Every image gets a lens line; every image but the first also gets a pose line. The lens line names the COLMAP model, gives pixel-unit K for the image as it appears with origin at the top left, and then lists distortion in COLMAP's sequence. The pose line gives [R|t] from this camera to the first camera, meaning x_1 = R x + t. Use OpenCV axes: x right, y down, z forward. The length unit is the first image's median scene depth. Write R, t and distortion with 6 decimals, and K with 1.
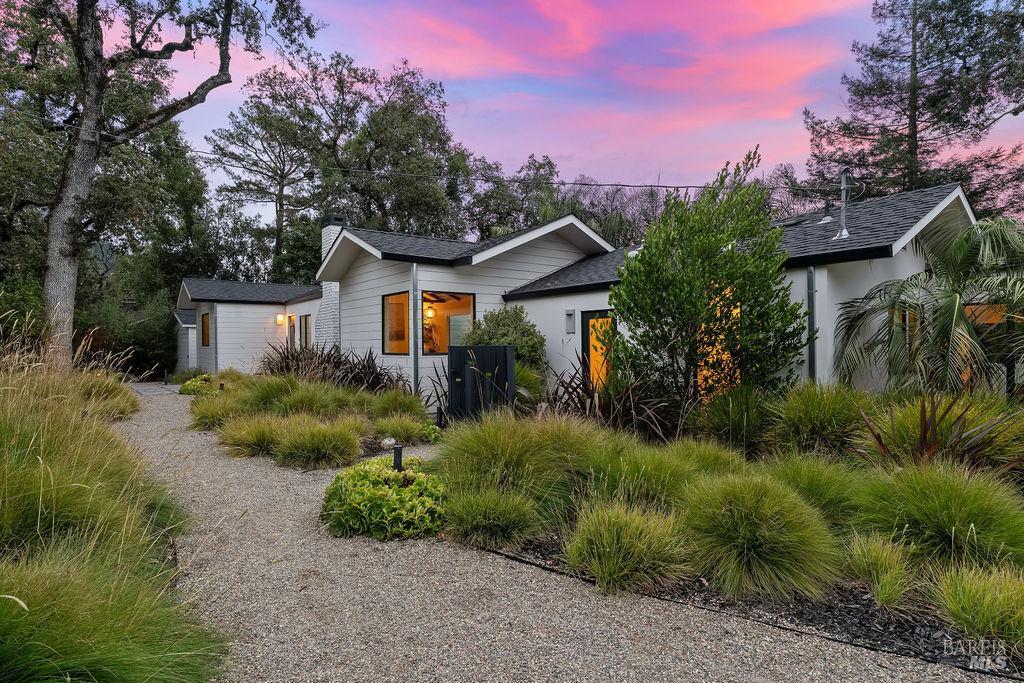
lens RADIAL K [[544.1, 0, 512.8], [0, 544.1, 346.4], [0, 0, 1]] dist [-0.006442, 0.002724]
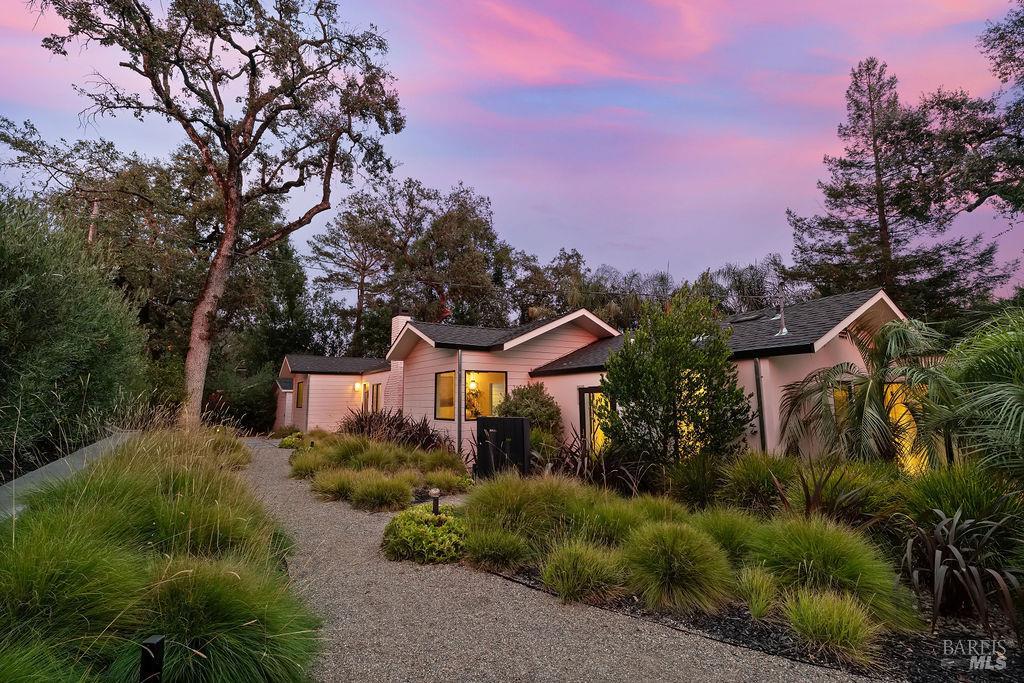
lens RADIAL K [[476.7, 0, 513.1], [0, 476.7, 336.2], [0, 0, 1]] dist [-0.010531, 0.003096]
pose [[0.996183, -0.009617, -0.086761, 0.038520], [-0.002338, 0.990617, -0.136648, -0.023423], [0.087261, 0.136329, 0.986813, -0.101474]]
